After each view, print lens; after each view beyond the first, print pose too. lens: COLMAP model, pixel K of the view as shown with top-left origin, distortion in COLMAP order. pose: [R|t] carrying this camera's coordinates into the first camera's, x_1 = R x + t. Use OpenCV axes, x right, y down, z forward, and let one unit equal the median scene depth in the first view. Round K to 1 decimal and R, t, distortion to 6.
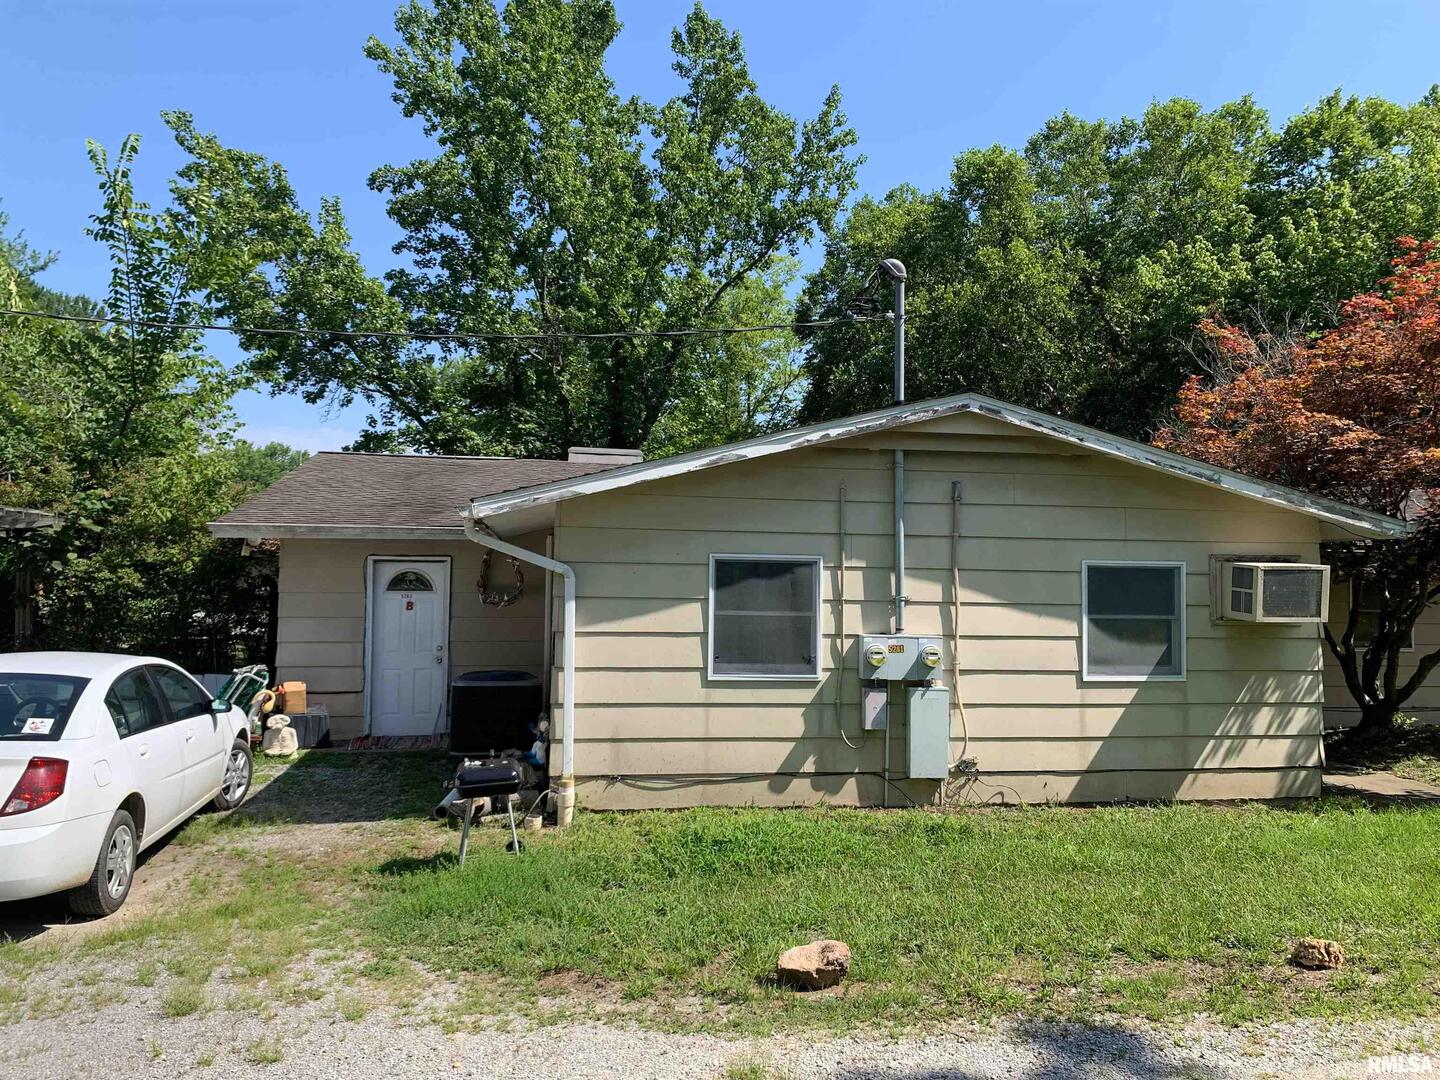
lens RADIAL K [[1106.3, 0, 725.1], [0, 1106.3, 536.3], [0, 0, 1]] dist [0.036173, -0.027717]
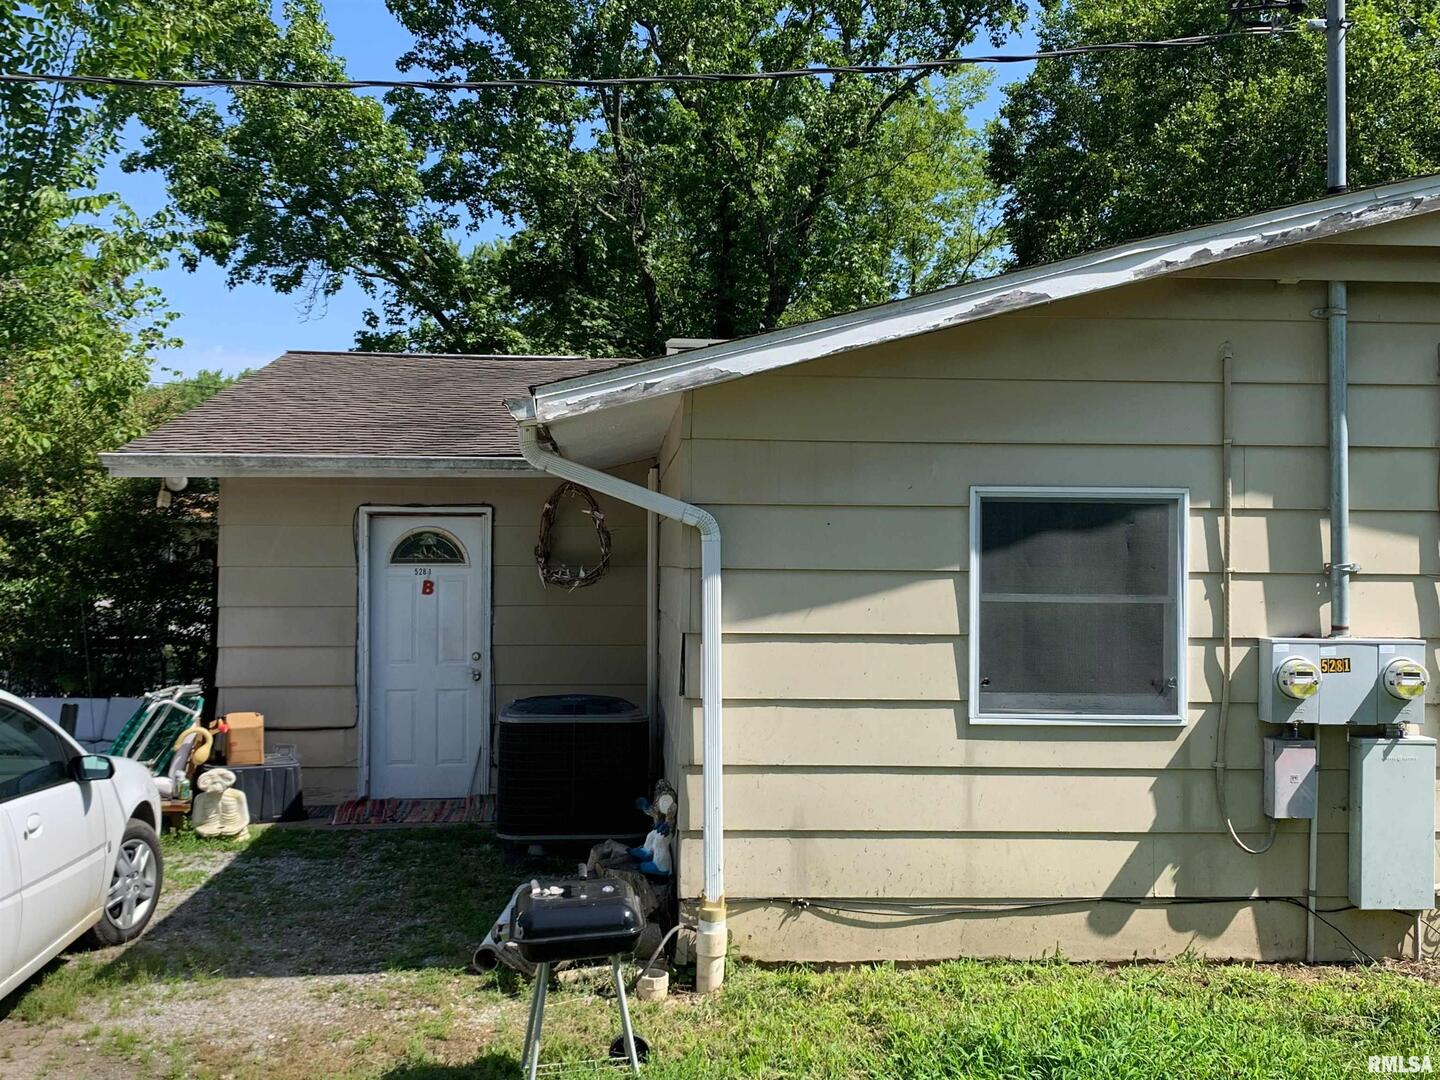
lens RADIAL K [[1523.8, 0, 713.1], [0, 1523.8, 549.9], [0, 0, 1]] dist [0.013259, 0.000000]
pose [[0.995534, -0.007185, -0.094129, -0.065142], [0.010791, 0.999225, 0.037849, 0.016191], [0.093784, -0.038696, 0.994840, 0.244744]]
